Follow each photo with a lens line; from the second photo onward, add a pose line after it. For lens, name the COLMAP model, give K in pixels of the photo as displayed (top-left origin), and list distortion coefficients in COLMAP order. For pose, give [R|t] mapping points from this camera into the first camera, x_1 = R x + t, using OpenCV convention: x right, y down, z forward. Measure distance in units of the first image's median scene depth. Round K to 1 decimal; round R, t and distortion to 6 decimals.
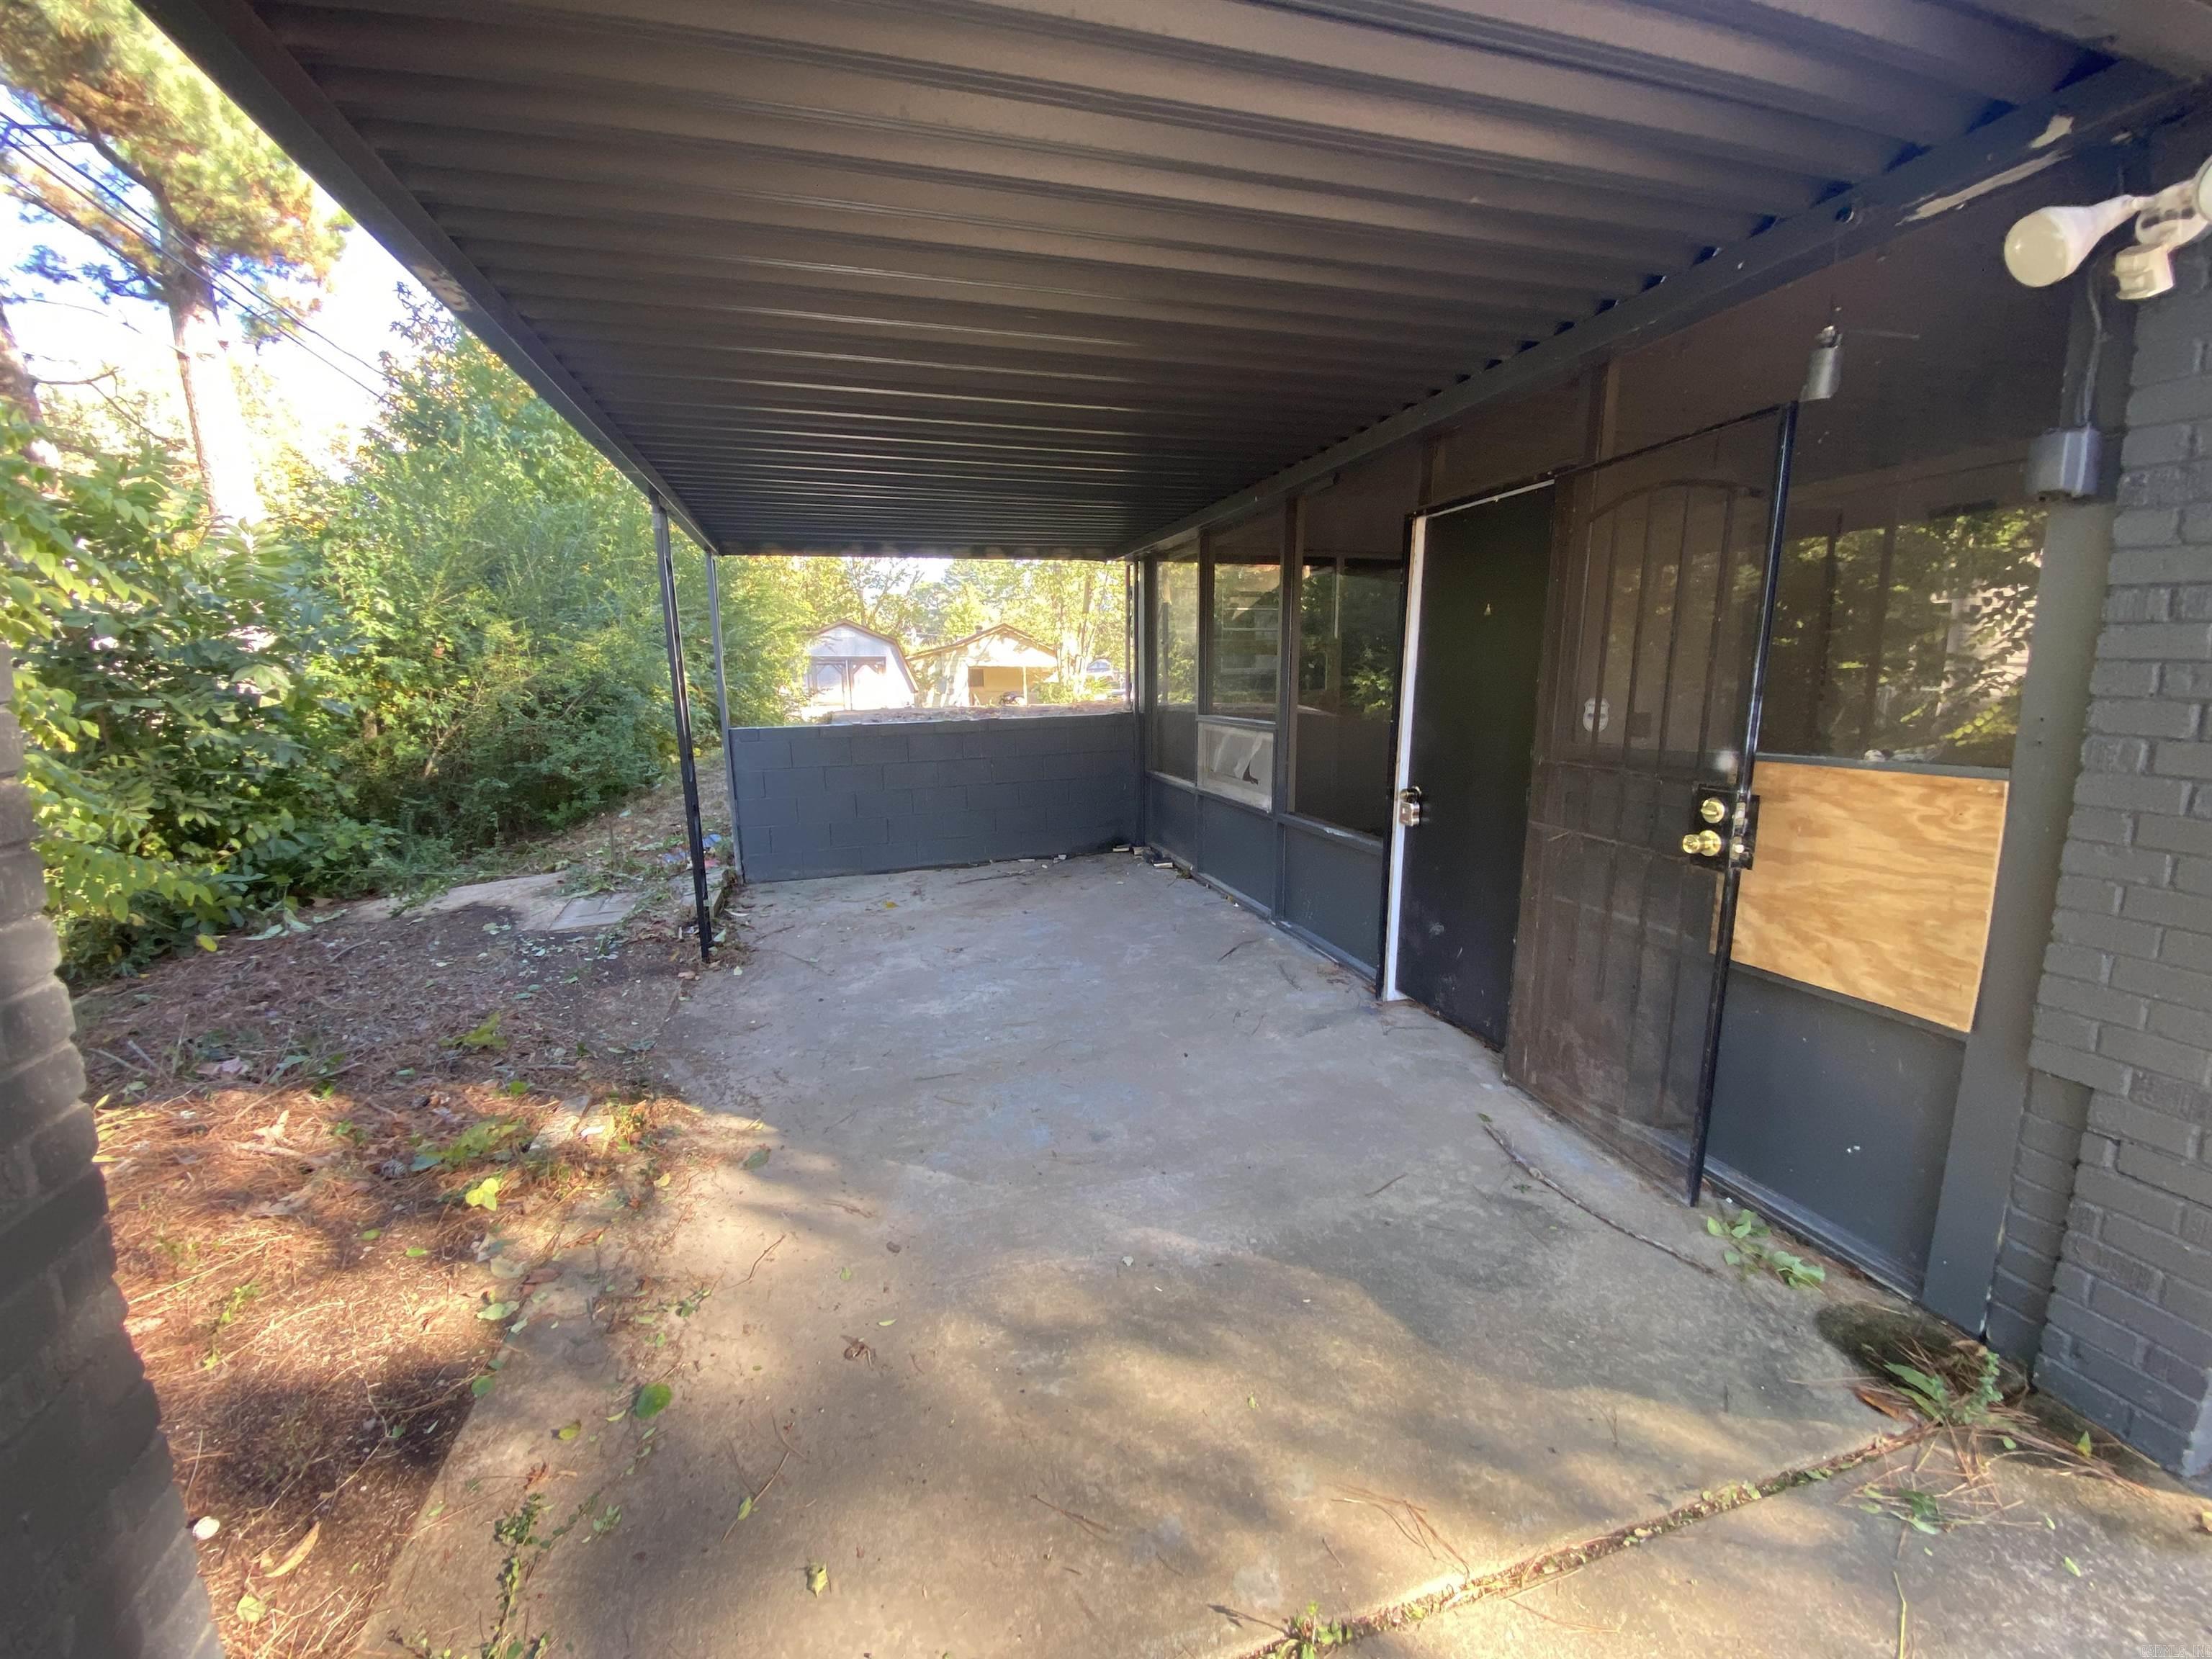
lens RADIAL K [[904.7, 0, 1110.4], [0, 904.7, 820.6], [0, 0, 1]] dist [0.030980, -0.023909]
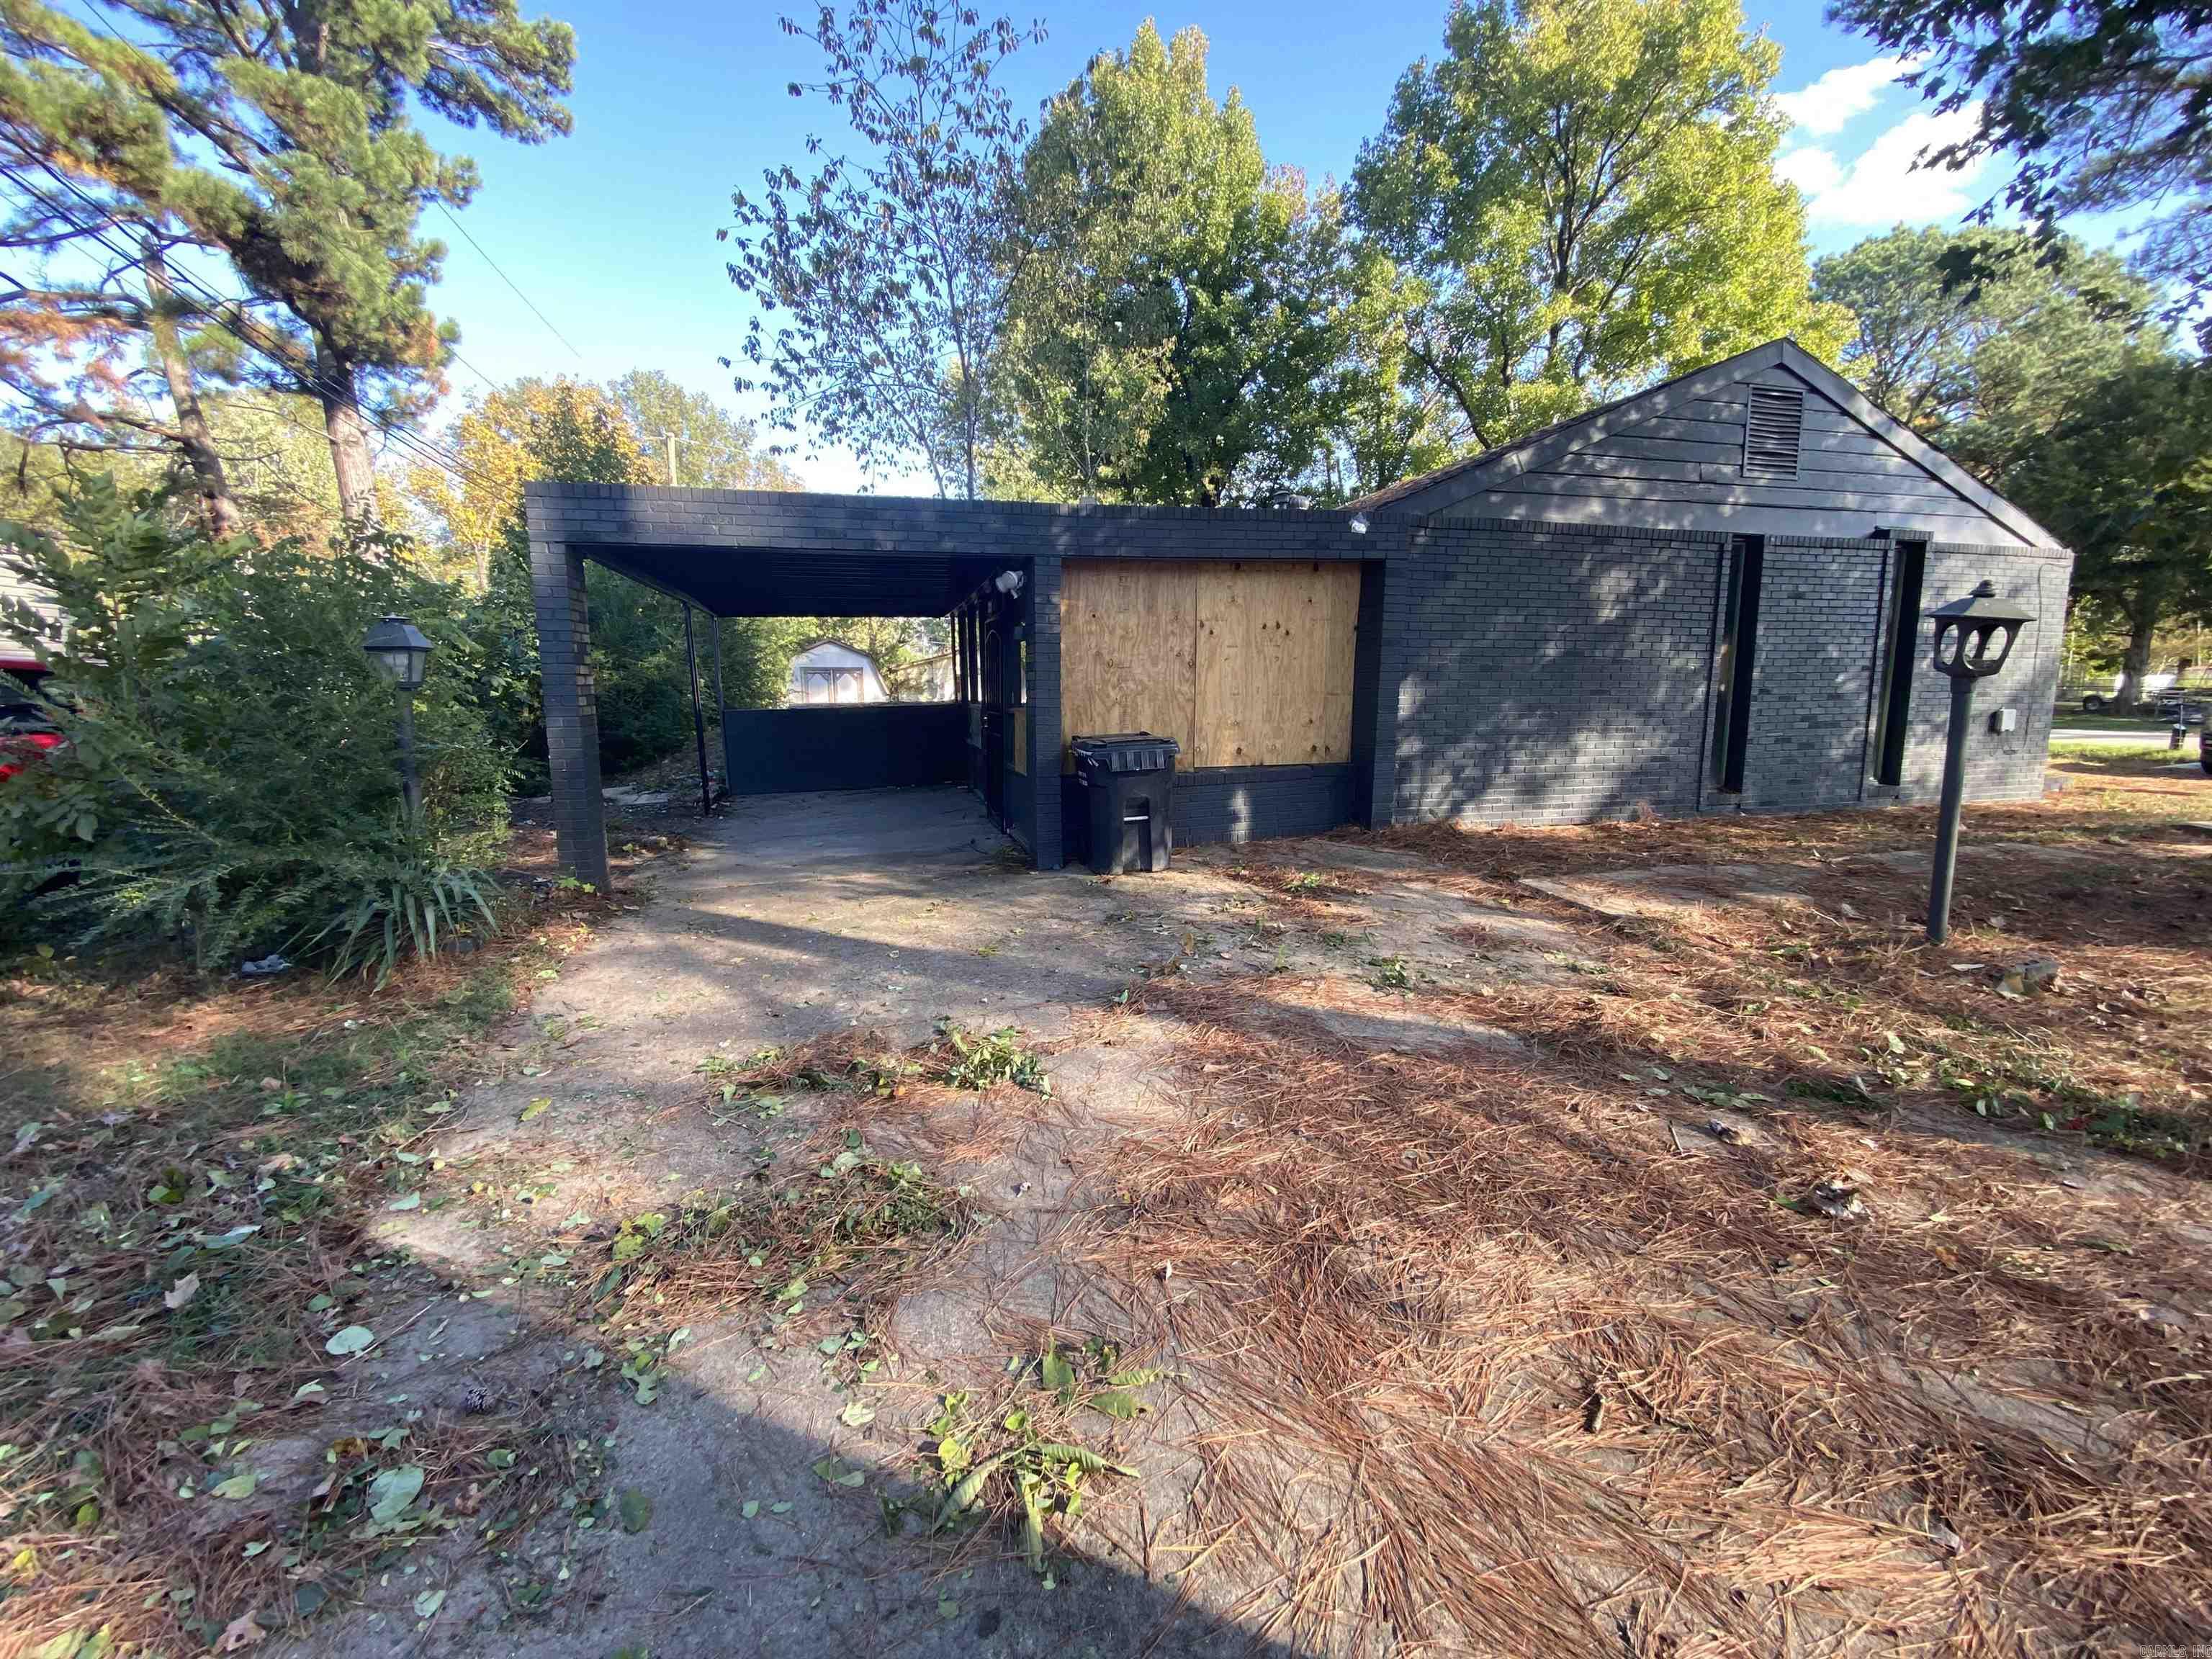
lens RADIAL K [[904.7, 0, 1110.4], [0, 904.7, 820.6], [0, 0, 1]] dist [0.030980, -0.023909]
pose [[0.999813, 0.008575, -0.017318, 0.170939], [-0.008728, 0.999923, -0.008795, 0.056350], [0.017242, 0.008944, 0.999811, -0.353203]]
